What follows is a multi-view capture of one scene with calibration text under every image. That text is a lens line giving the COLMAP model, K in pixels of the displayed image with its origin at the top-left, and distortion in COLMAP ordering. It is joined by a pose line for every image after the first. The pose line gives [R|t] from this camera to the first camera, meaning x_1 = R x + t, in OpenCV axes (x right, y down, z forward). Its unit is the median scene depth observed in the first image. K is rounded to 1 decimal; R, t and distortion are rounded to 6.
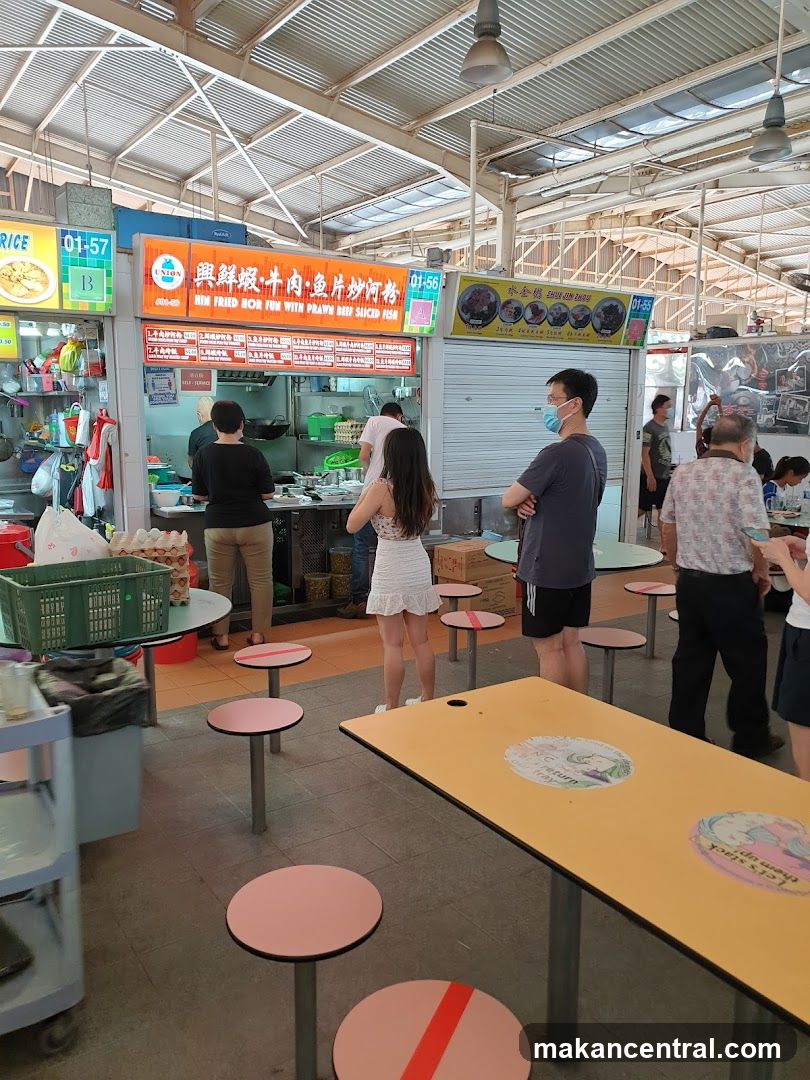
lens RADIAL K [[846.7, 0, 418.2], [0, 846.7, 560.7], [0, 0, 1]] dist [0.032490, -0.075937]
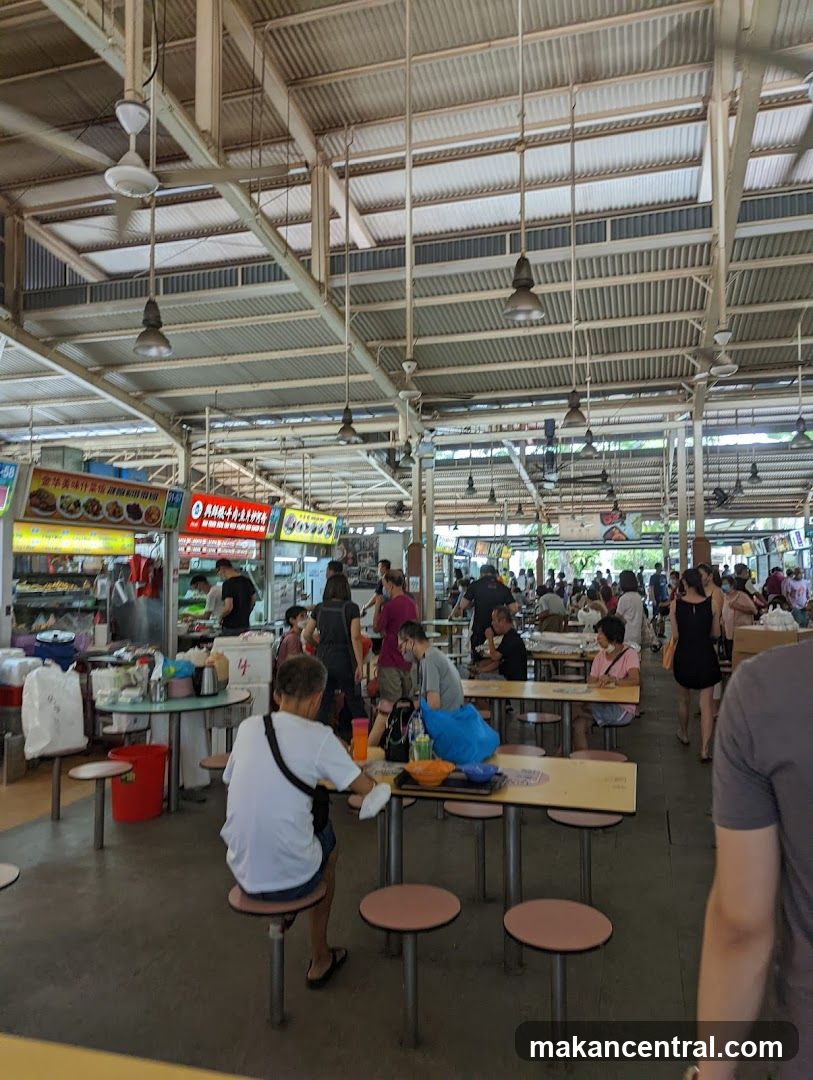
lens RADIAL K [[719.3, 0, 430.3], [0, 719.3, 536.9], [0, 0, 1]] dist [-0.000067, -0.000169]
pose [[0.761557, 0.016669, 0.647883, -0.838403], [0.126460, 0.976632, -0.173776, 0.059972], [-0.635640, 0.214271, 0.741653, -0.462723]]
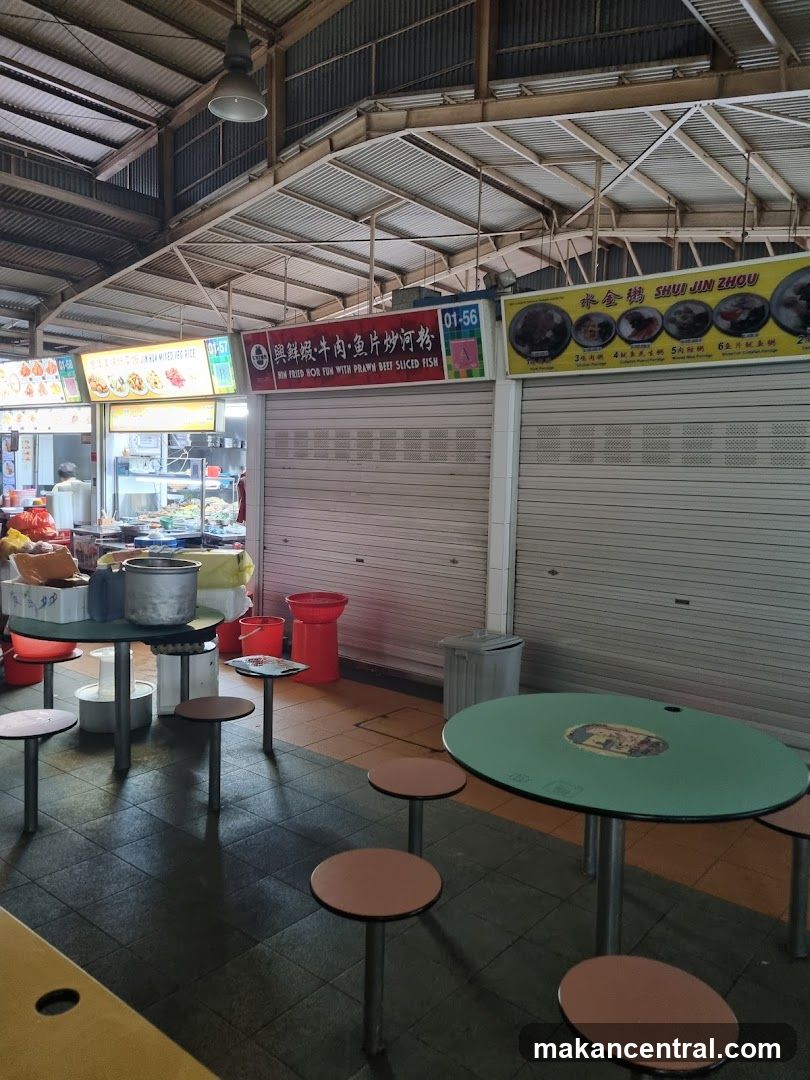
lens RADIAL K [[813.9, 0, 405.0], [0, 813.9, 540.0], [0, 0, 1]] dist [0.046054, -0.001841]
pose [[0.273587, 0.083030, -0.958257, 0.842973], [-0.192353, 0.980865, 0.030071, -0.134799], [0.942417, 0.176097, 0.284323, 0.807350]]
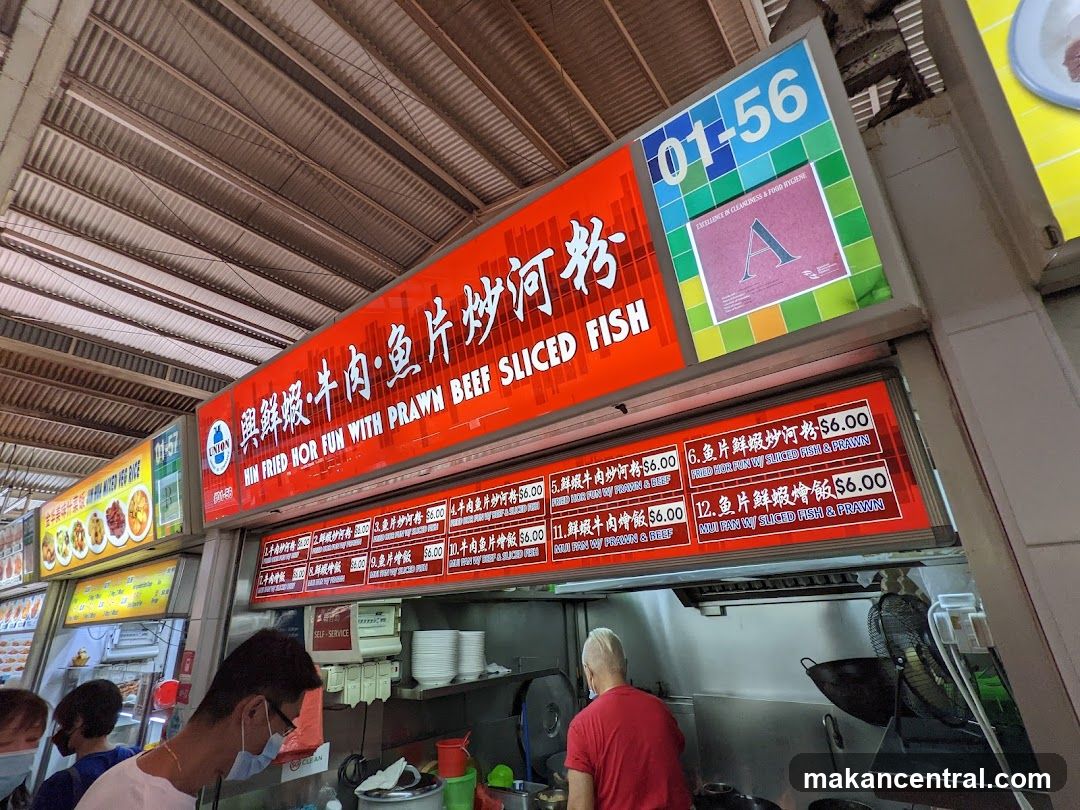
lens RADIAL K [[517.5, 0, 540.0], [0, 517.5, 405.0], [0, 0, 1]] dist [0.009429, -0.010990]
pose [[0.298493, -0.380647, -0.875220, 0.092713], [-0.117800, 0.895320, -0.429564, -0.210117], [0.947114, 0.231323, 0.222406, 1.002823]]
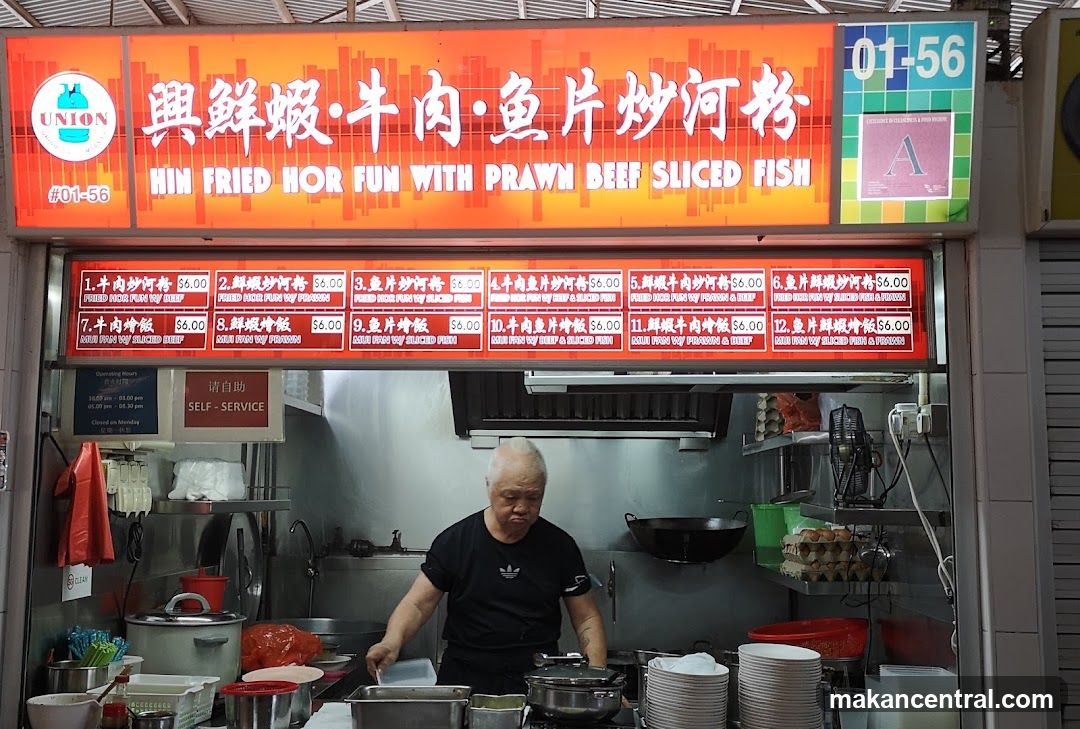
lens RADIAL K [[1207.8, 0, 488.6], [0, 1207.8, 349.1], [0, 0, 1]] dist [0.068792, -0.036040]
pose [[0.780359, -0.076338, -0.620655, 0.163671], [-0.114205, 0.958430, -0.261475, -0.104671], [0.614815, 0.274926, 0.739202, 0.657081]]
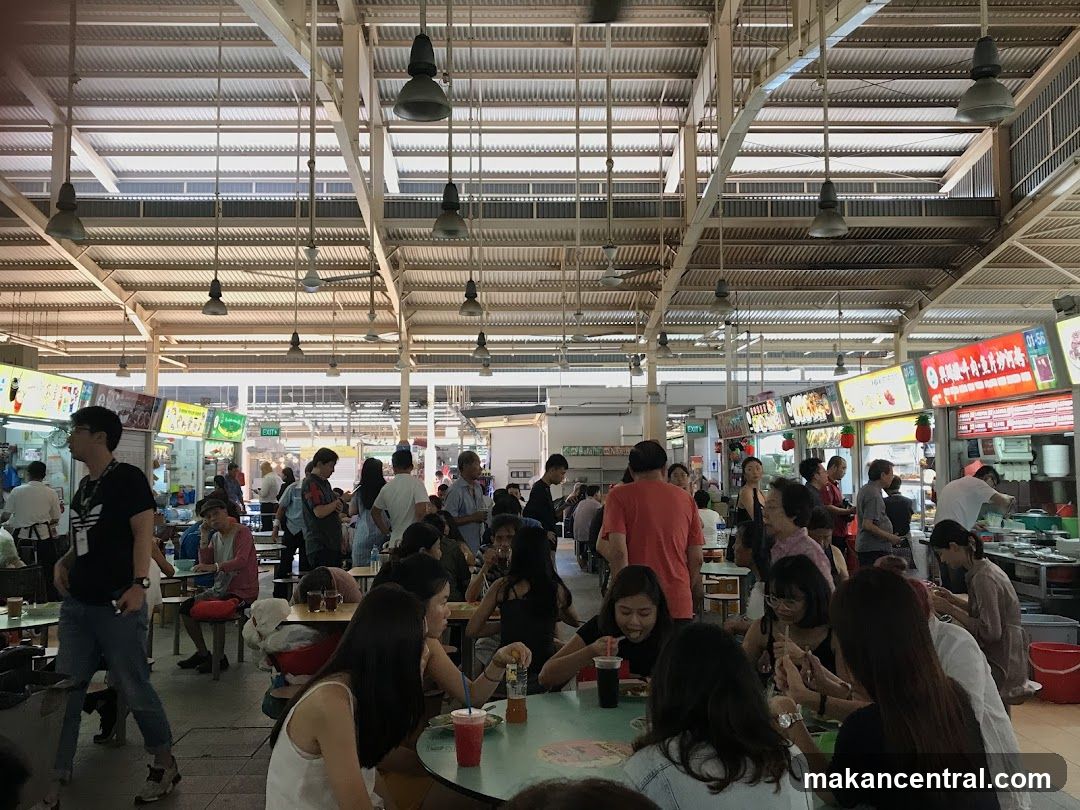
lens RADIAL K [[1072.9, 0, 535.9], [0, 1072.9, 389.2], [0, 0, 1]] dist [-0.003334, 0.090982]
pose [[-0.541051, -0.069589, -0.838106, 1.460899], [-0.145502, 0.989288, 0.011789, -0.215195], [0.828307, 0.128324, -0.545381, 1.290935]]
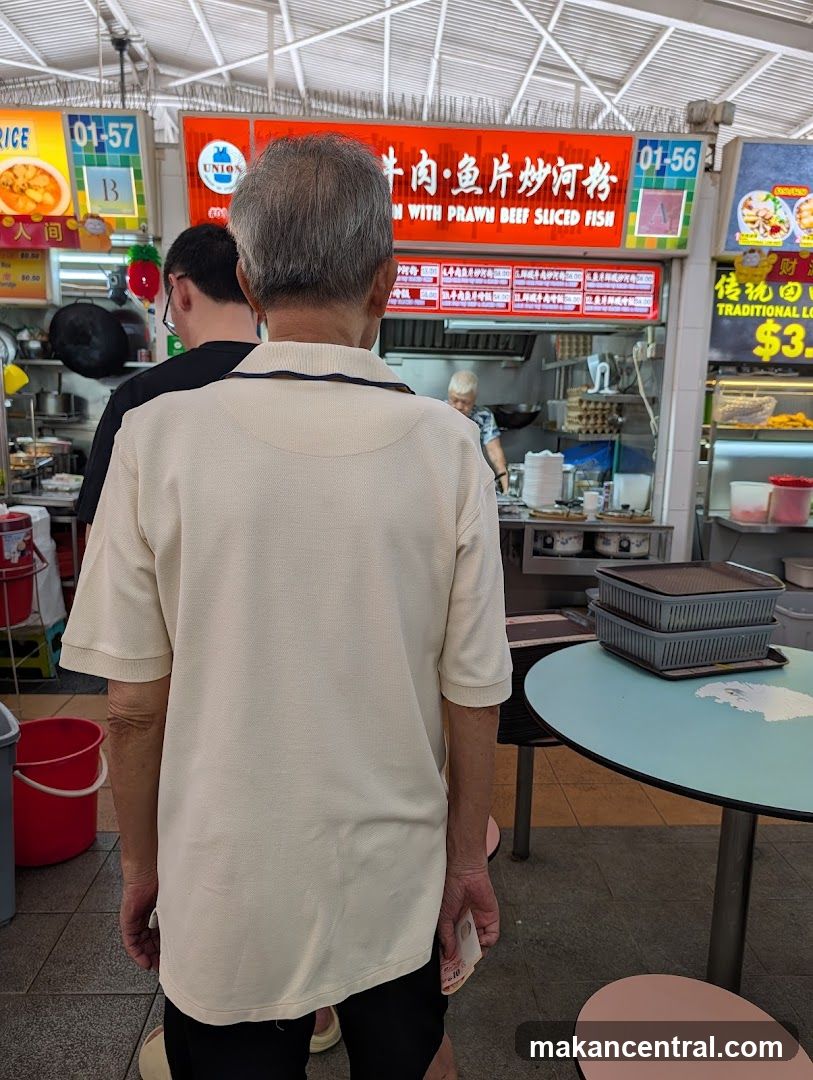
lens RADIAL K [[792.5, 0, 423.9], [0, 792.5, 549.4], [0, 0, 1]] dist [0.002176, -0.007275]
pose [[0.852406, 0.105720, -0.512082, 0.185694], [-0.109639, 0.993713, 0.022649, -0.056280], [0.511257, 0.036839, 0.858638, 0.481894]]
